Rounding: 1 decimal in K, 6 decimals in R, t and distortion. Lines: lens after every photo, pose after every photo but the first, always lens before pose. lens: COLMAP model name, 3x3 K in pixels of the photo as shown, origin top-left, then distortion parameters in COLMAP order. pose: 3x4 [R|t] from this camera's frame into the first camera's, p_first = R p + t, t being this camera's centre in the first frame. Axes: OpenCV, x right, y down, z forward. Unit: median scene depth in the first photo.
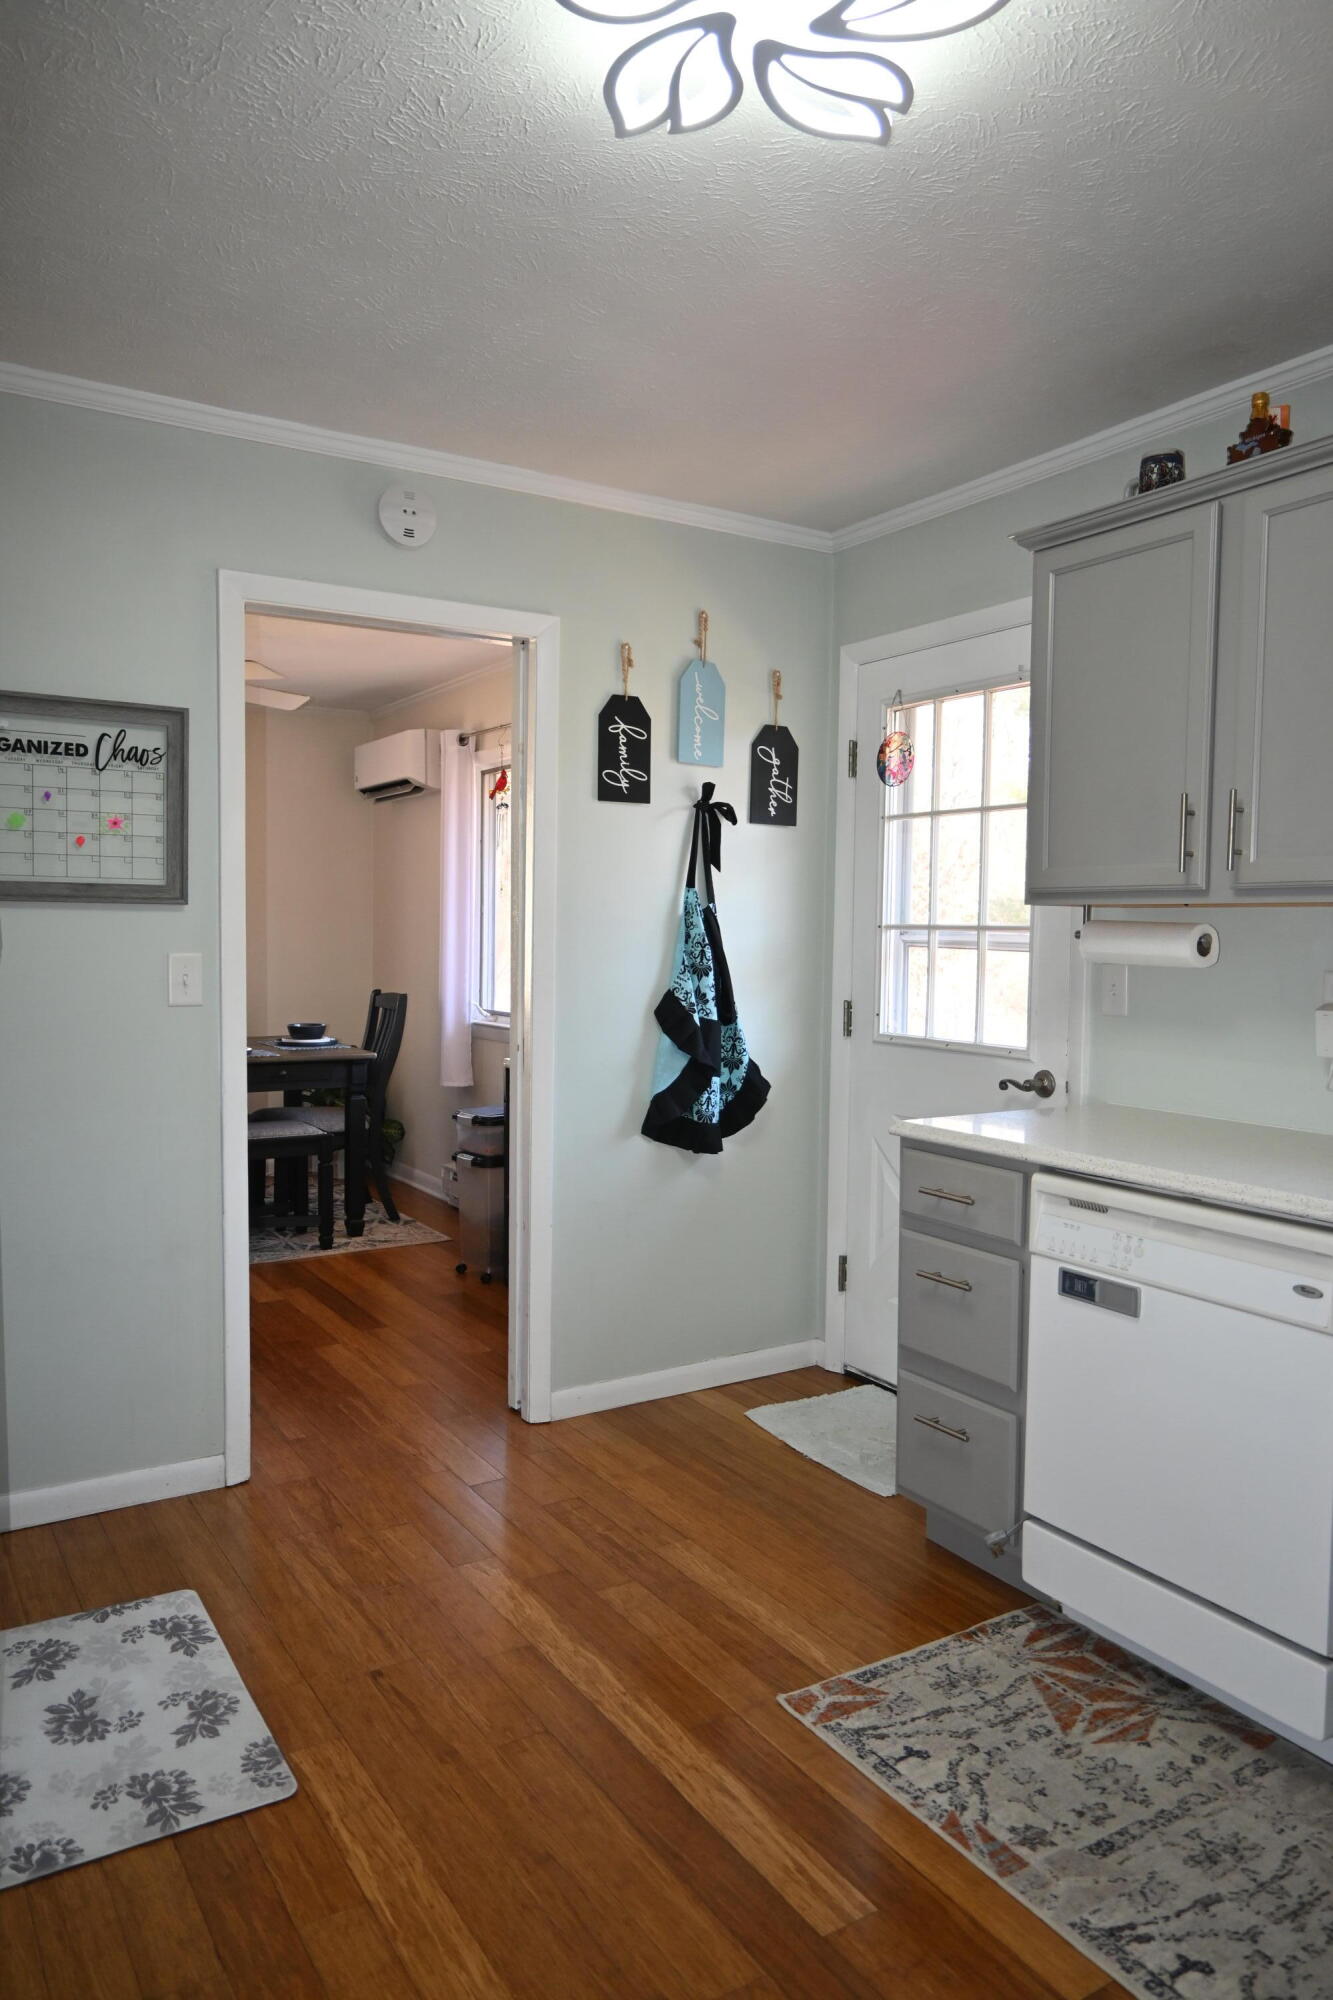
lens RADIAL K [[1373.6, 0, 682.5], [0, 1373.6, 998.6], [0, 0, 1]] dist [-0.006446, 0.001217]
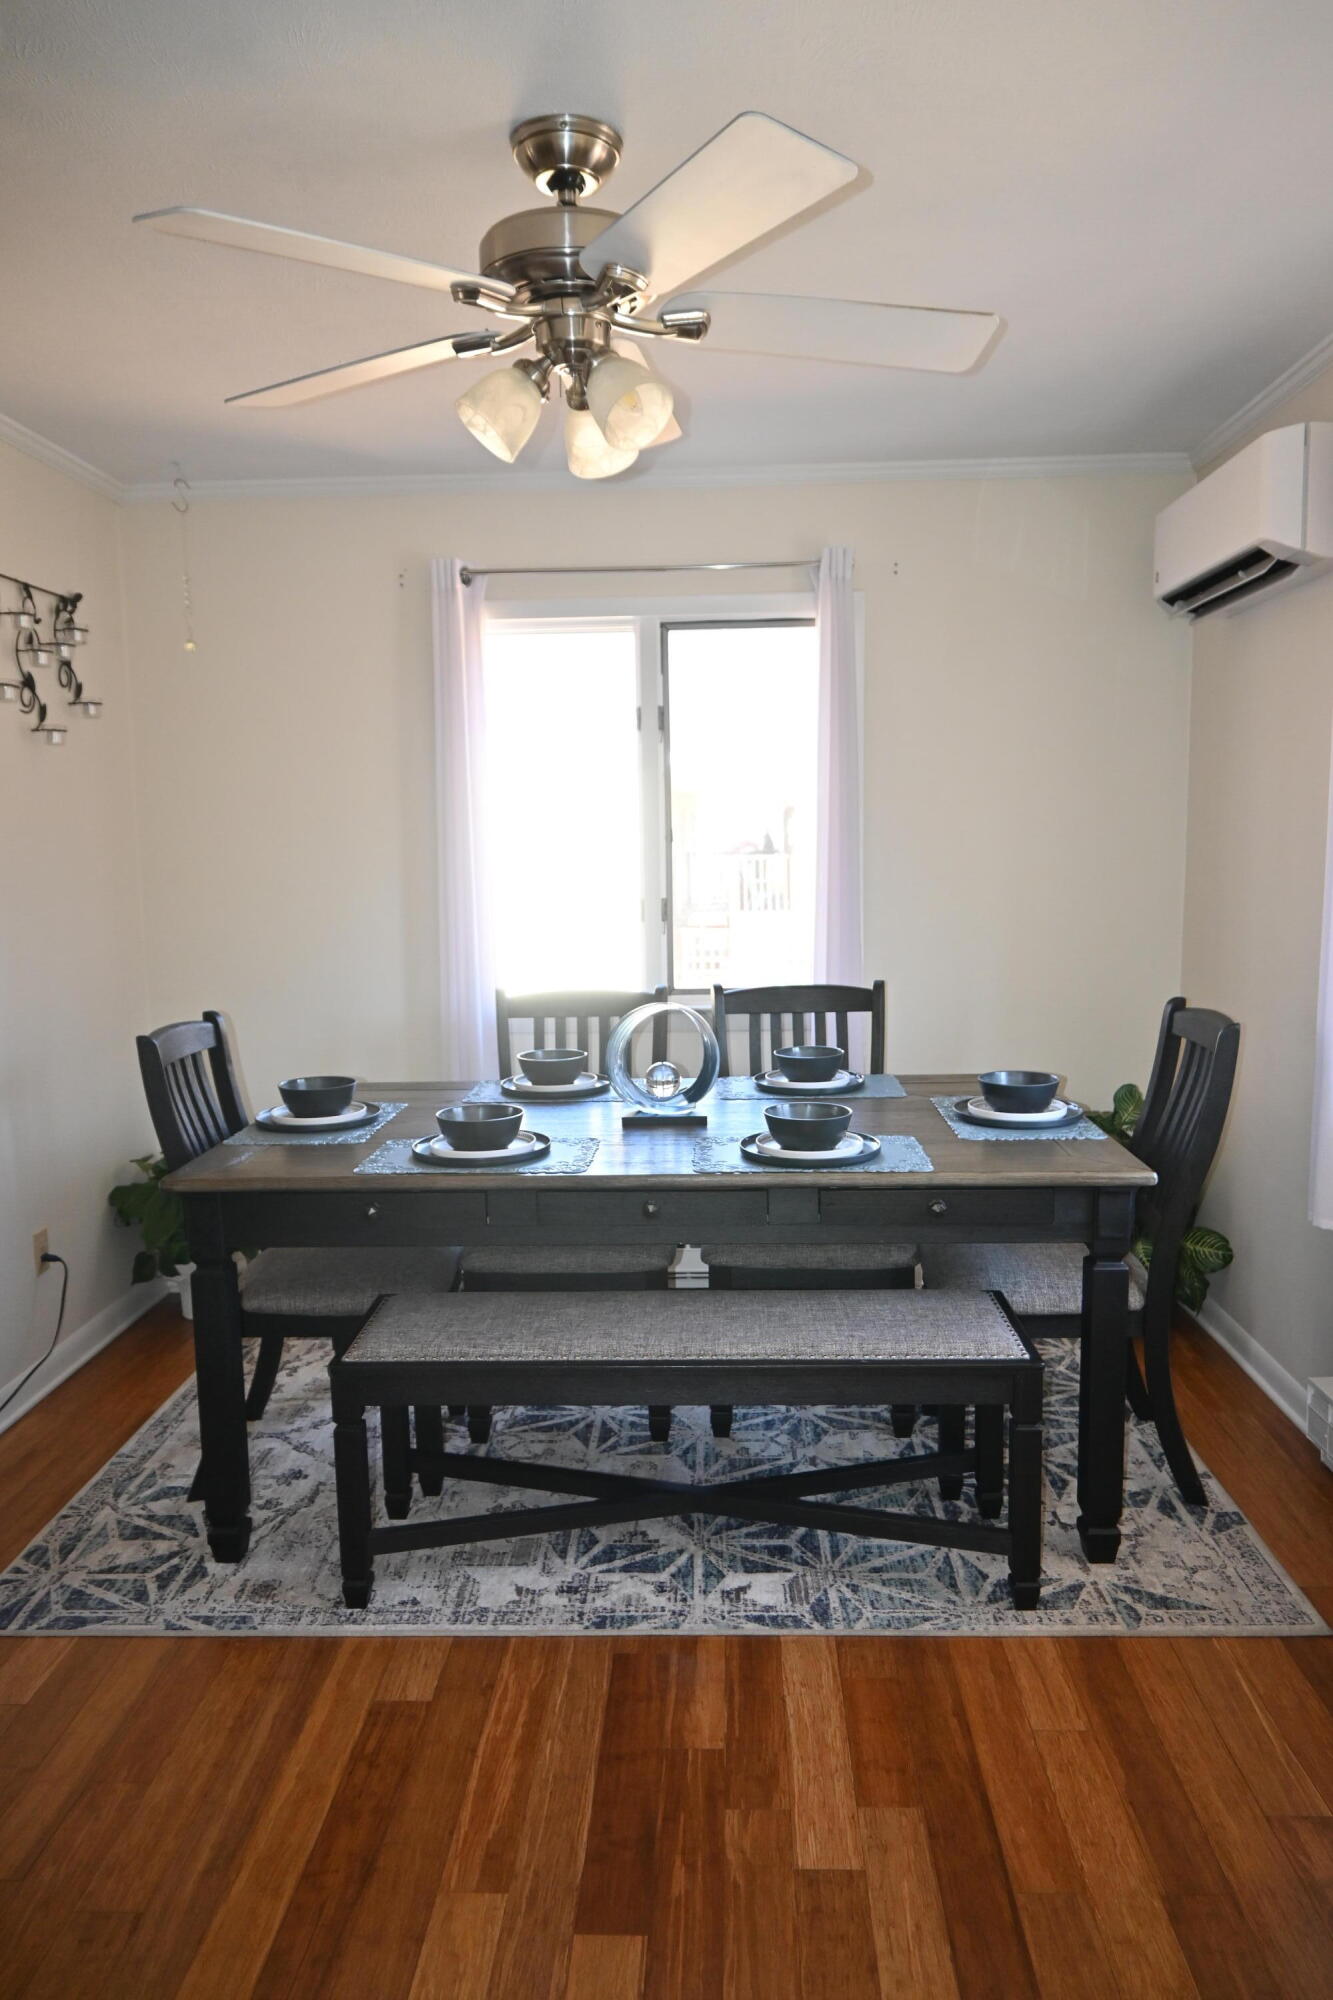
lens RADIAL K [[1373.6, 0, 697.2], [0, 1373.6, 1003.5], [0, 0, 1]] dist [-0.006446, 0.001217]
pose [[0.830511, 0.047544, -0.554970, -0.221037], [-0.006119, 0.997069, 0.076262, -0.095816], [0.556969, -0.059940, 0.828367, 1.179509]]
